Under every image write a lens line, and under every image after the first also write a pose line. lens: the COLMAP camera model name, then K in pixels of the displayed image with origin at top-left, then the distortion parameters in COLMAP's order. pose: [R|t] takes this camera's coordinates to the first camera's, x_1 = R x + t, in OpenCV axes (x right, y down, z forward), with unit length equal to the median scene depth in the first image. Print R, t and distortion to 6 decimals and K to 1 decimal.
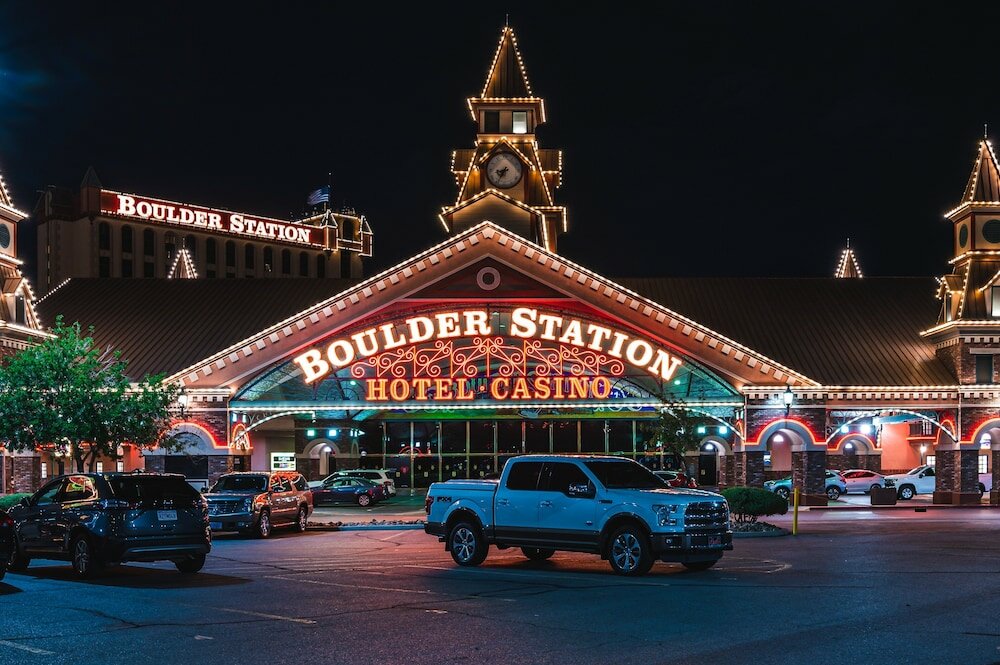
lens RADIAL K [[1073.5, 0, 594.6], [0, 1073.5, 453.4], [0, 0, 1]] dist [-0.004649, 0.000000]
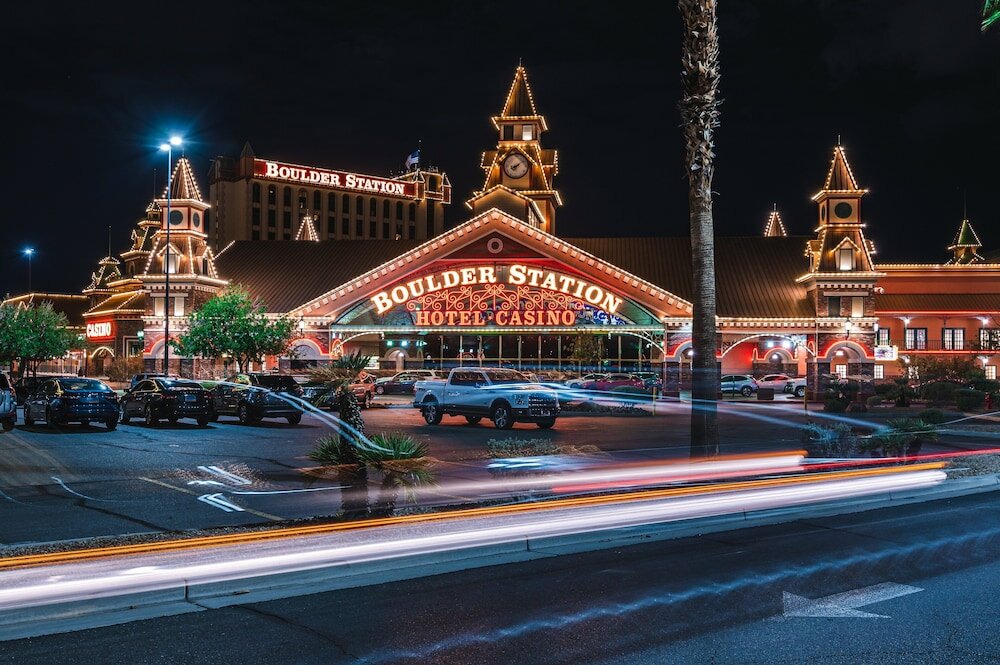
lens RADIAL K [[984.1, 0, 532.2], [0, 984.1, 338.8], [0, 0, 1]] dist [-0.008758, 0.000000]
pose [[0.988283, 0.009597, -0.152328, 0.165722], [-0.011470, 0.999869, -0.011421, -0.015724], [0.152199, 0.013034, 0.988264, -0.364892]]
